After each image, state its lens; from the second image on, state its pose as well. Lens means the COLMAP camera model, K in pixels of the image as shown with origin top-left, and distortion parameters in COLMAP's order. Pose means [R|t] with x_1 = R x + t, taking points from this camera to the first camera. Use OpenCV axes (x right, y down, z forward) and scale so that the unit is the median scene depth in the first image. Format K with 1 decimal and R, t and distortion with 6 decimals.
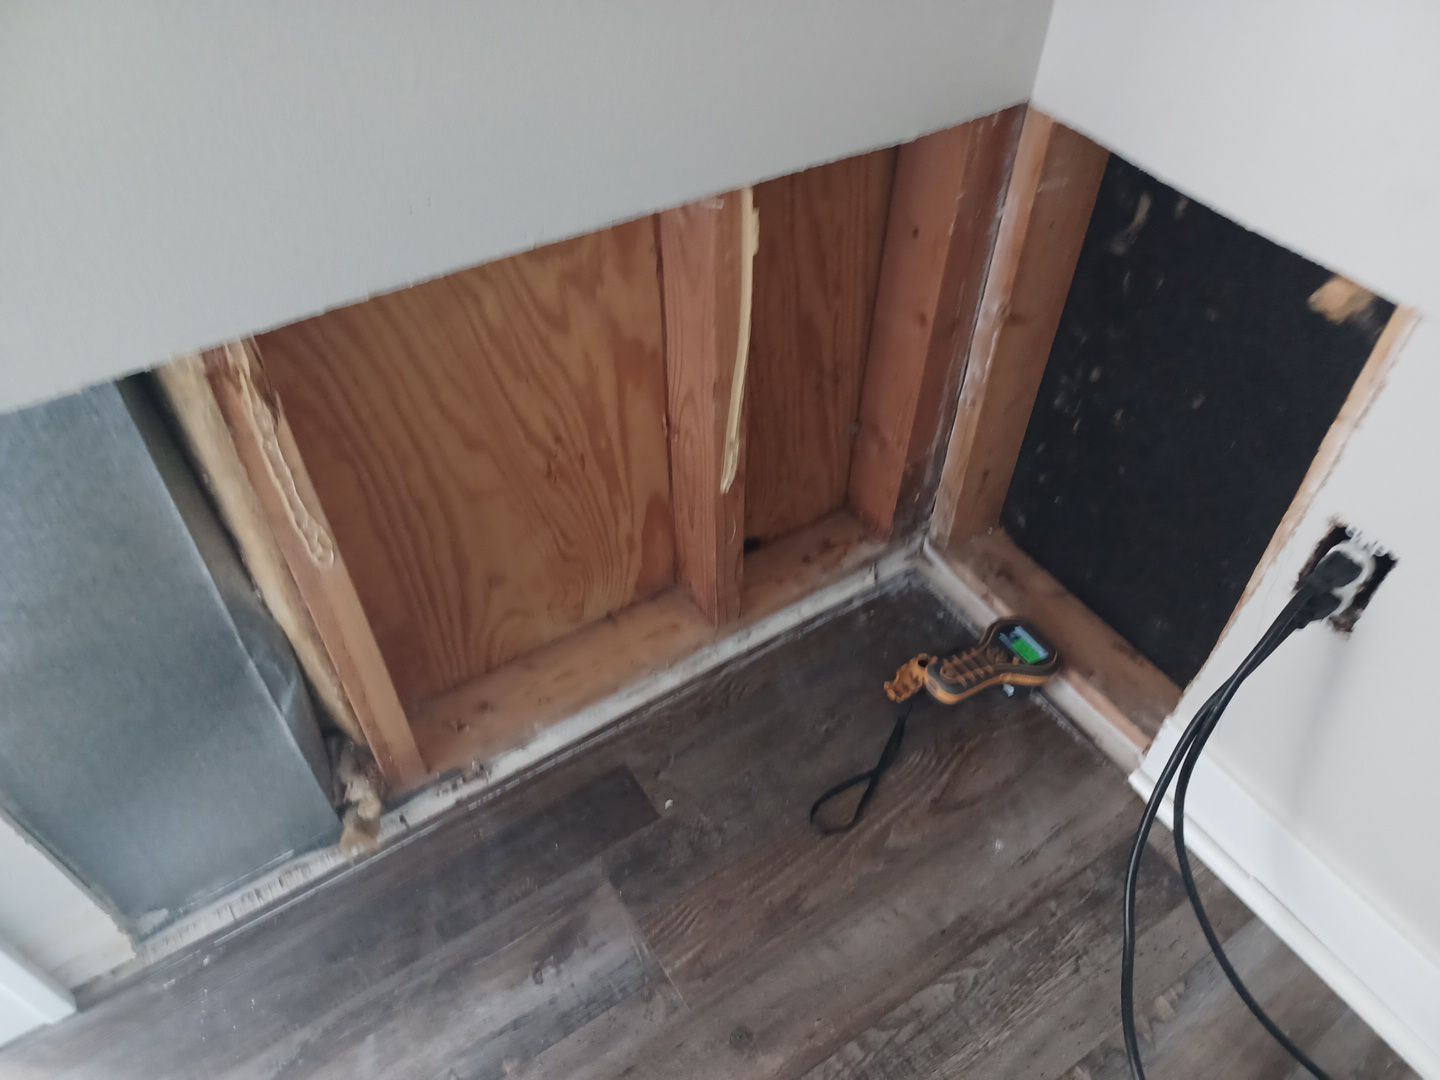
lens RADIAL K [[1087.6, 0, 717.4], [0, 1087.6, 527.5], [0, 0, 1]] dist [0.051940, -0.068326]
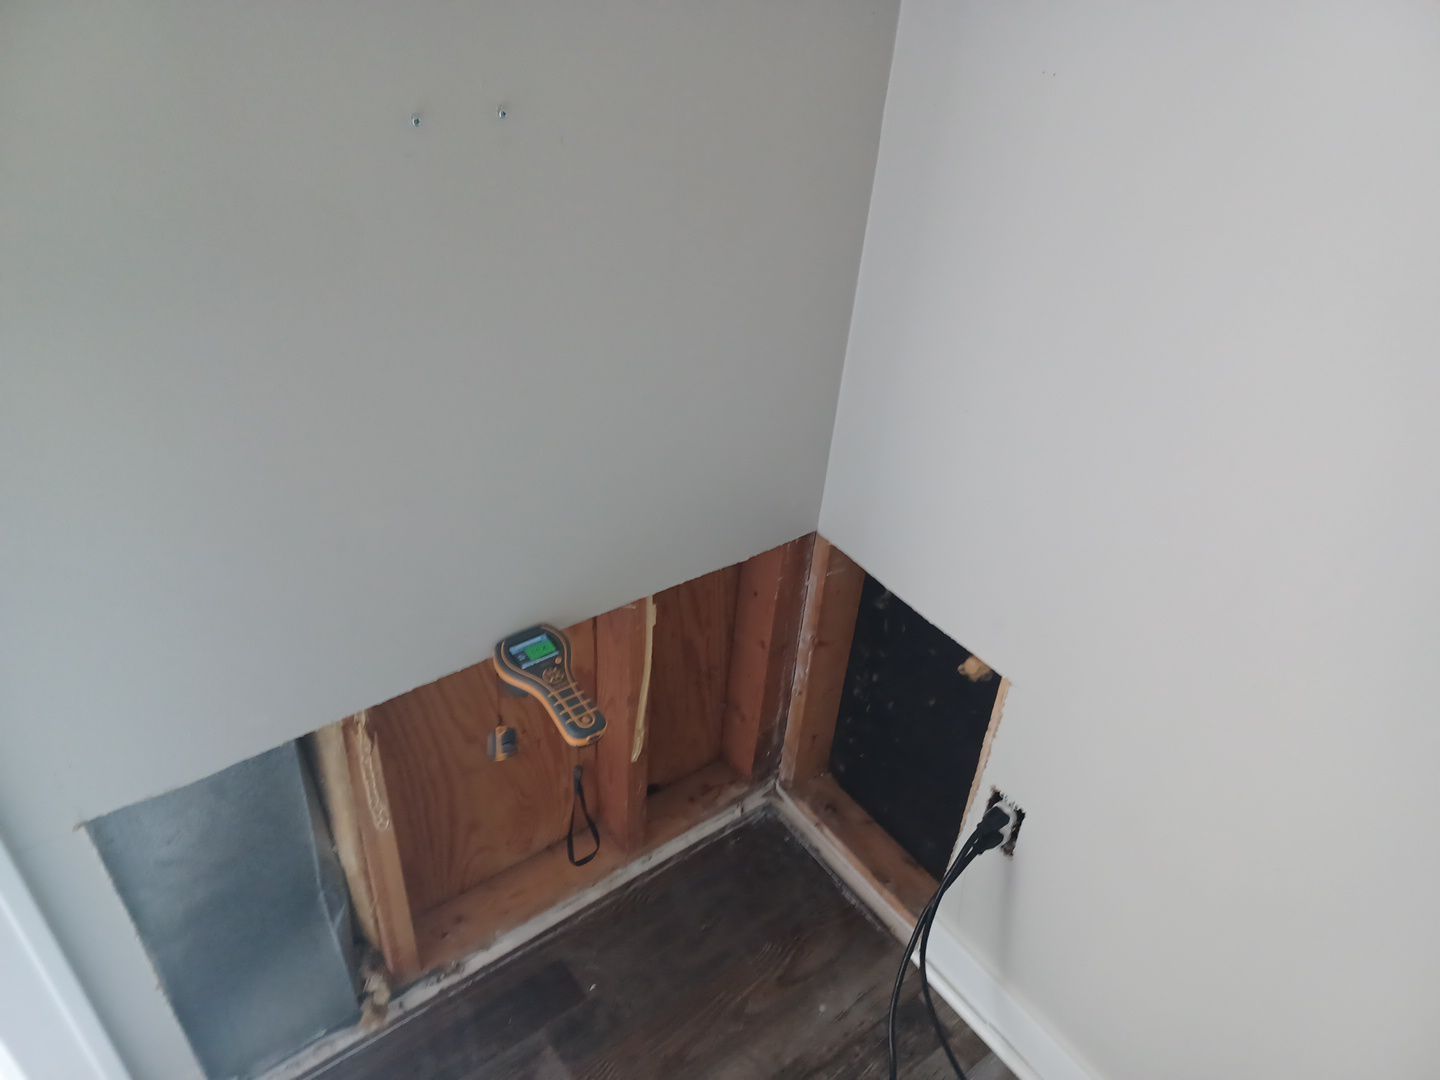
lens RADIAL K [[1087.6, 0, 726.9], [0, 1087.6, 518.1], [0, 0, 1]] dist [0.051940, -0.068326]
pose [[0.995175, 0.004835, 0.098000, -0.014910], [0.012592, 0.984233, -0.176428, -0.097180], [-0.097308, 0.176810, 0.979423, -0.544281]]
